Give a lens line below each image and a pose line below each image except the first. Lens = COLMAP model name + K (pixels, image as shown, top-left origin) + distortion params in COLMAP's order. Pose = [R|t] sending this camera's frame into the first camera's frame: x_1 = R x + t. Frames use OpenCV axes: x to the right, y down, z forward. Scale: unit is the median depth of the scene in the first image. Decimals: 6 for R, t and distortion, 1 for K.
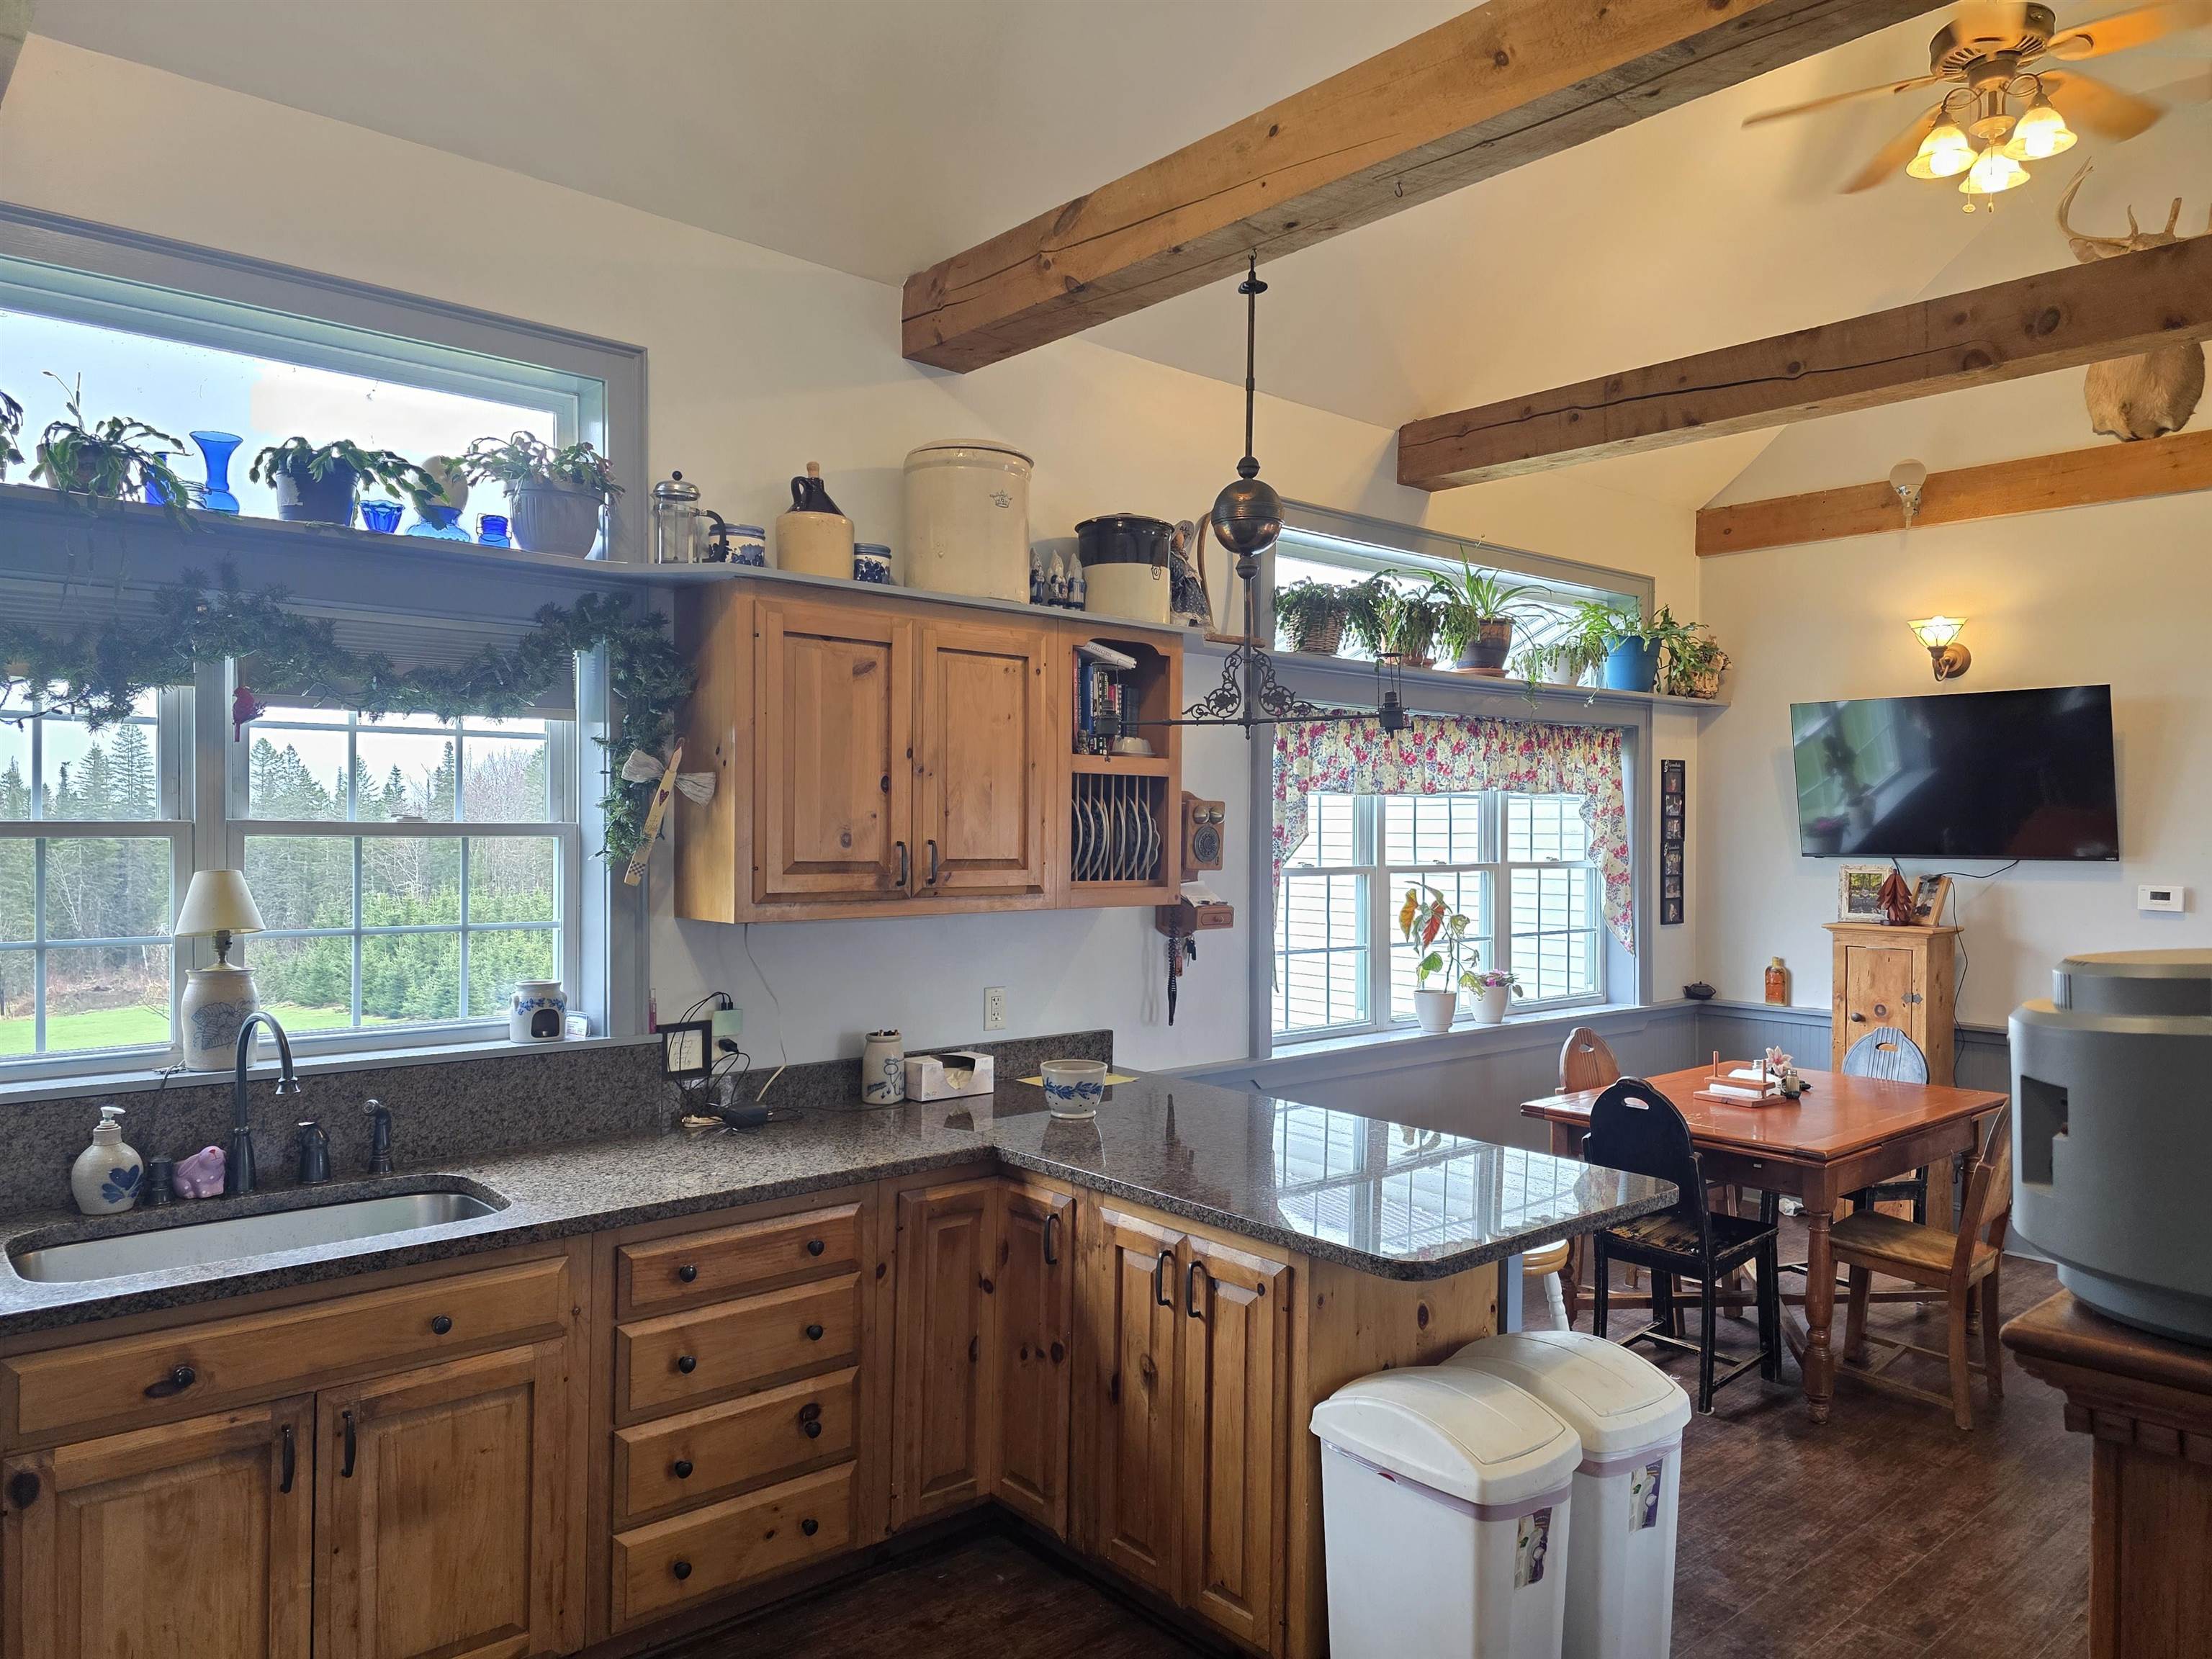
lens RADIAL K [[1511.5, 0, 1112.4], [0, 1511.5, 833.9], [0, 0, 1]] dist [0.047231, -0.003246]
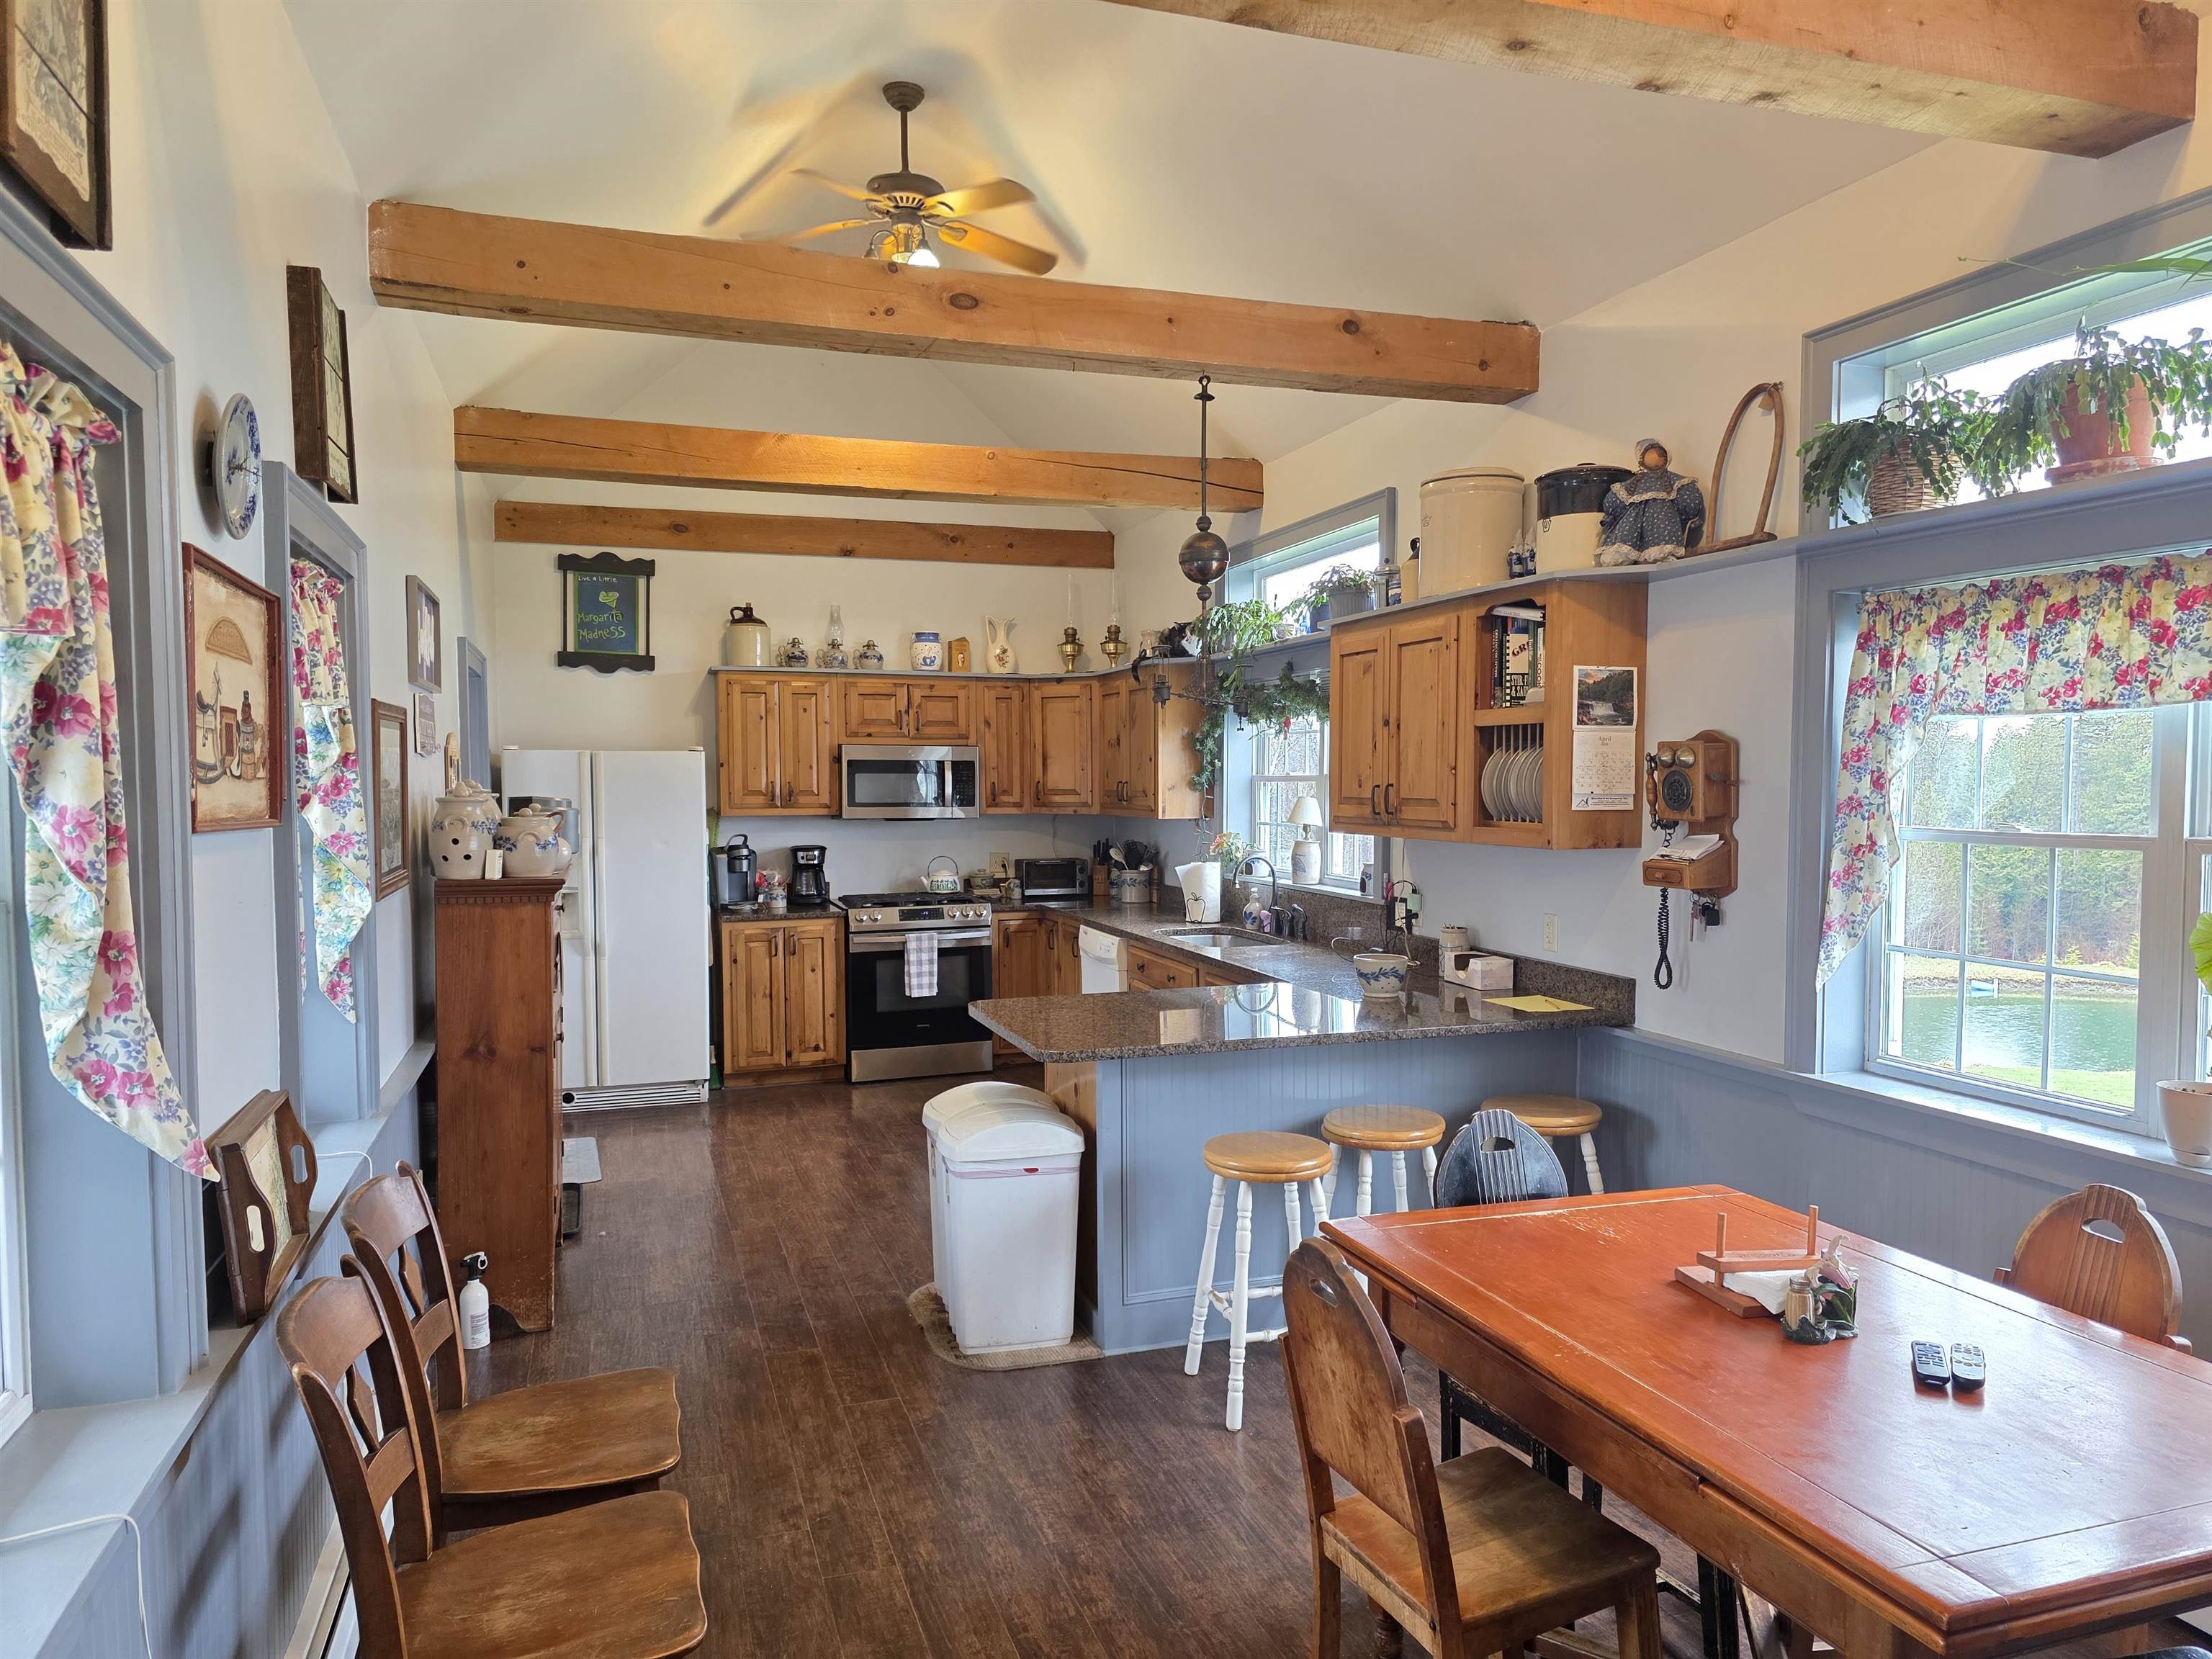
lens RADIAL K [[1511.5, 0, 1112.4], [0, 1511.5, 833.9], [0, 0, 1]] dist [0.047231, -0.003246]
pose [[-0.387945, 0.031096, -0.921158, 1.374836], [-0.001344, 0.999411, 0.034303, 0.002930], [0.921682, 0.014546, -0.387675, 1.414250]]
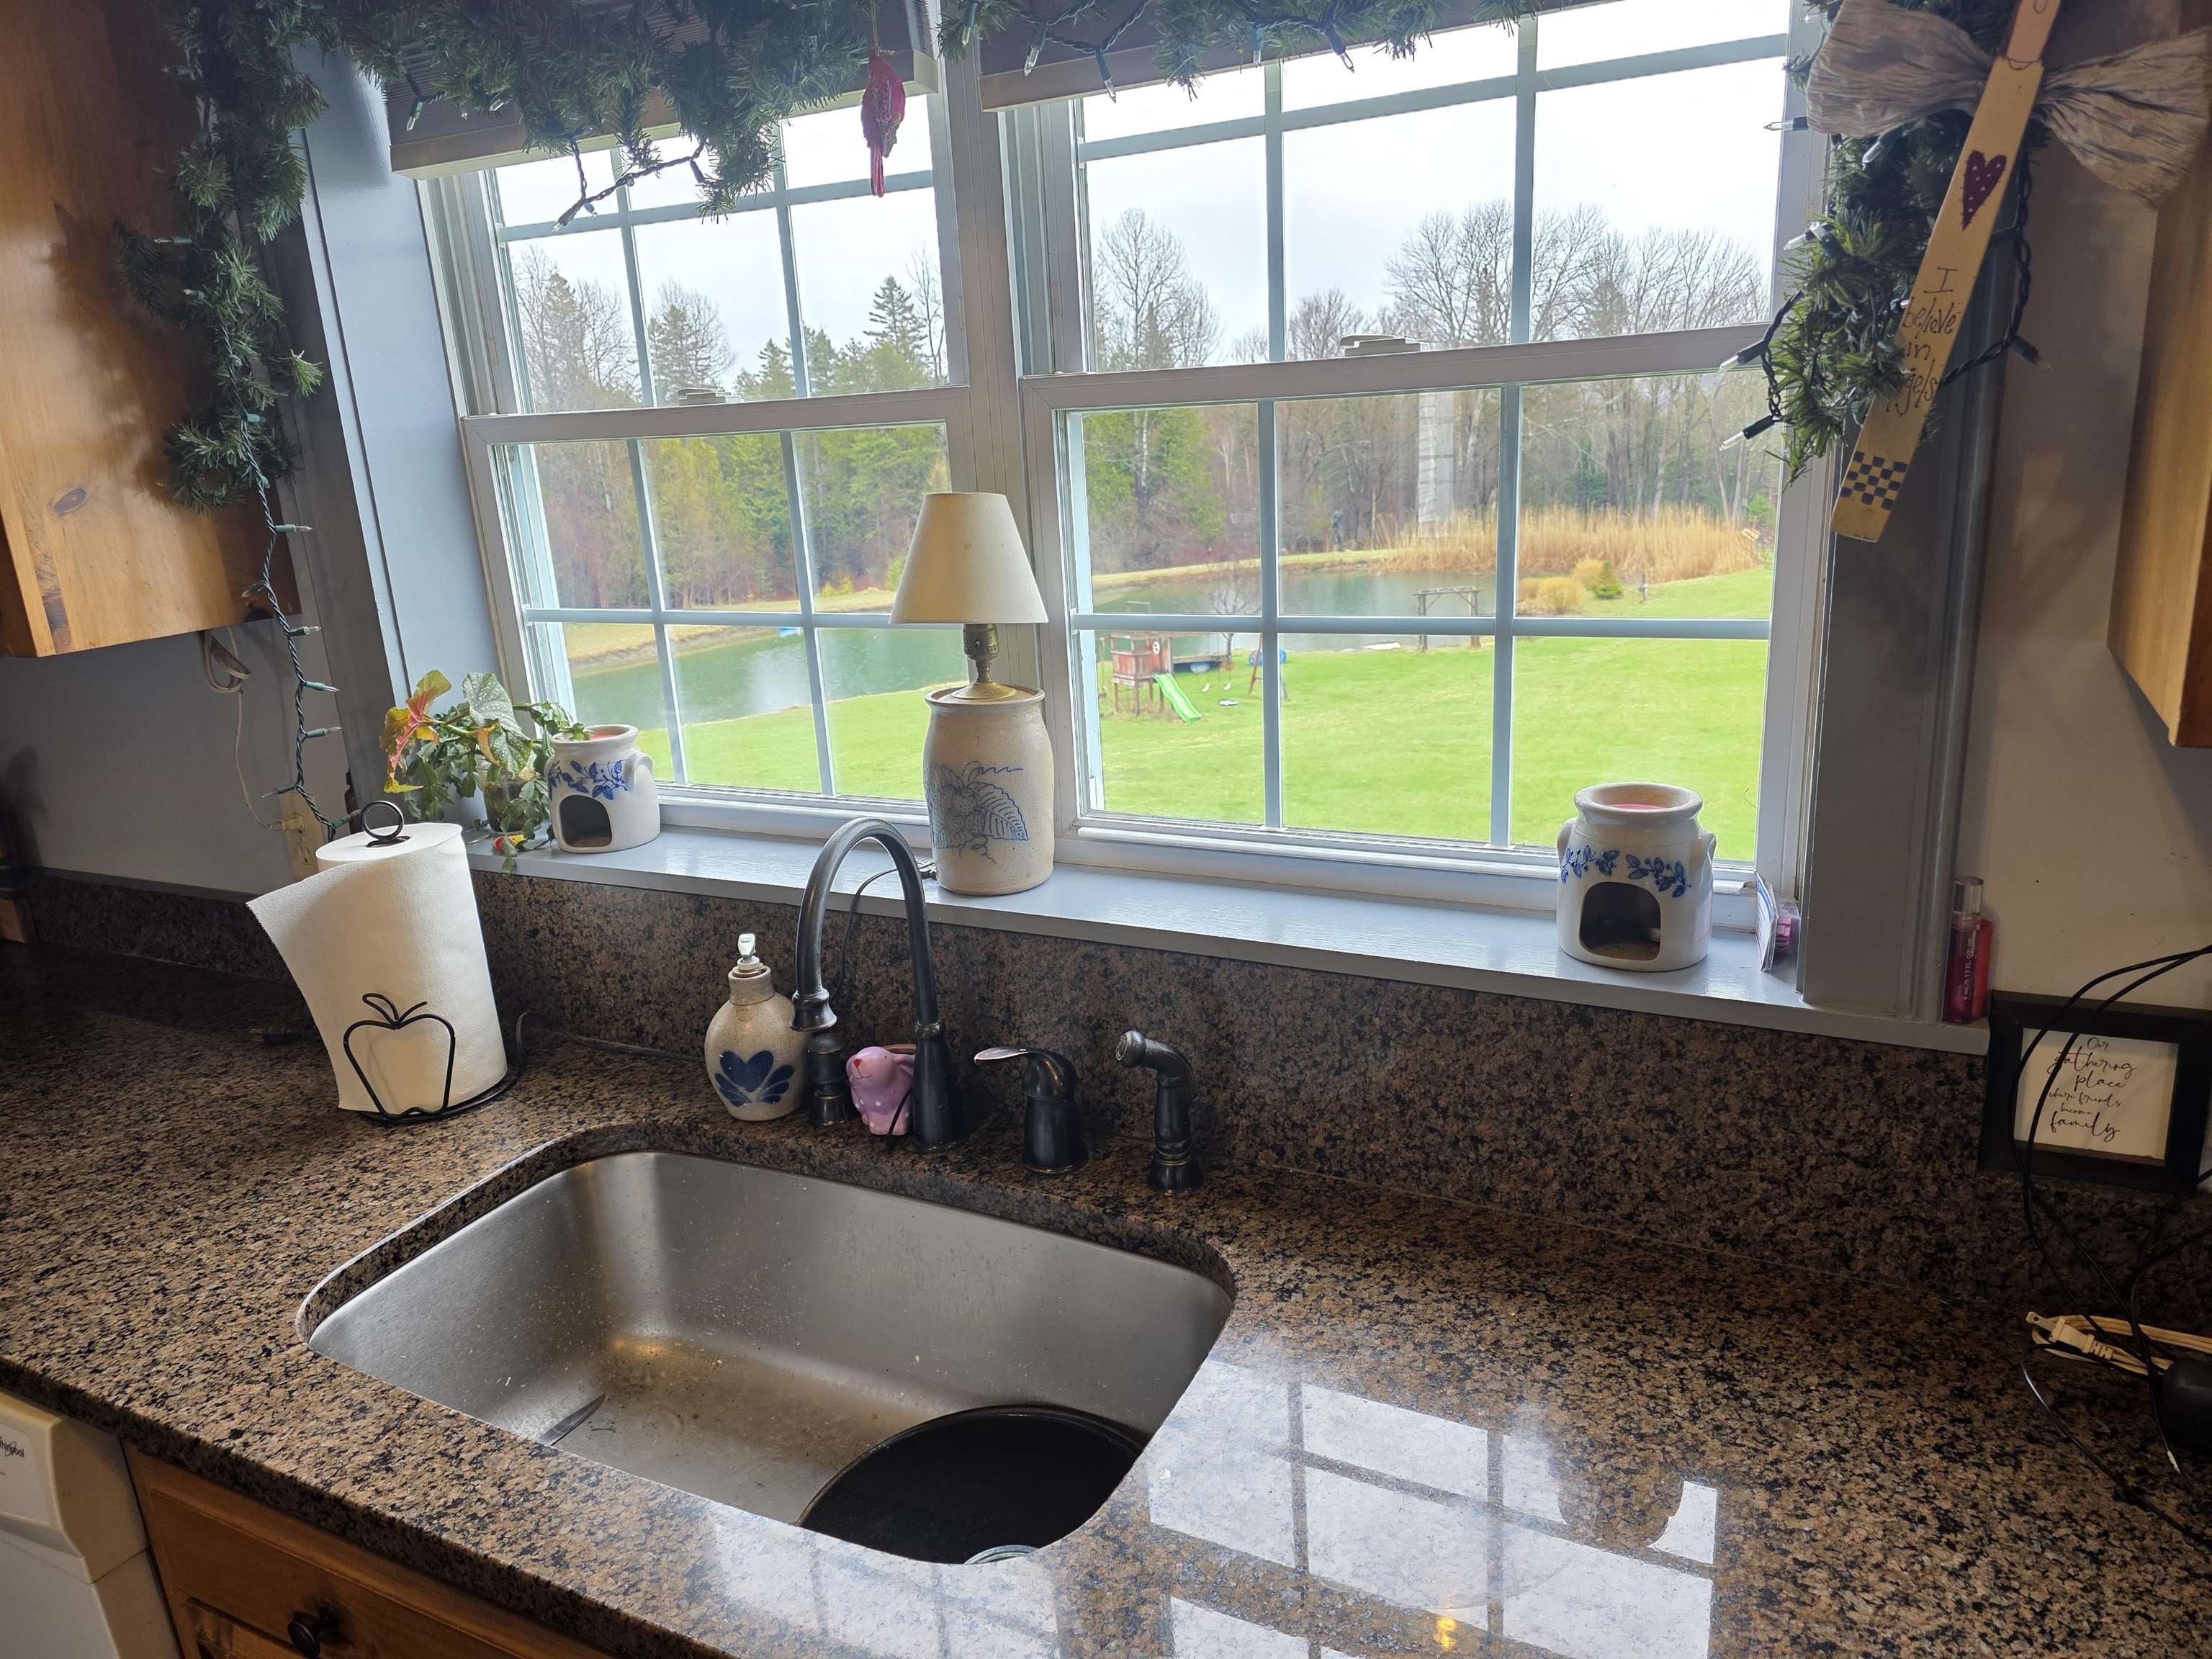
lens RADIAL K [[1511.5, 0, 1112.4], [0, 1511.5, 833.9], [0, 0, 1]] dist [0.047231, -0.003246]
pose [[0.362068, 0.231590, -0.902925, -0.096285], [0.057320, 0.961281, 0.269543, 0.001303], [0.930388, -0.149349, 0.334774, 0.771788]]
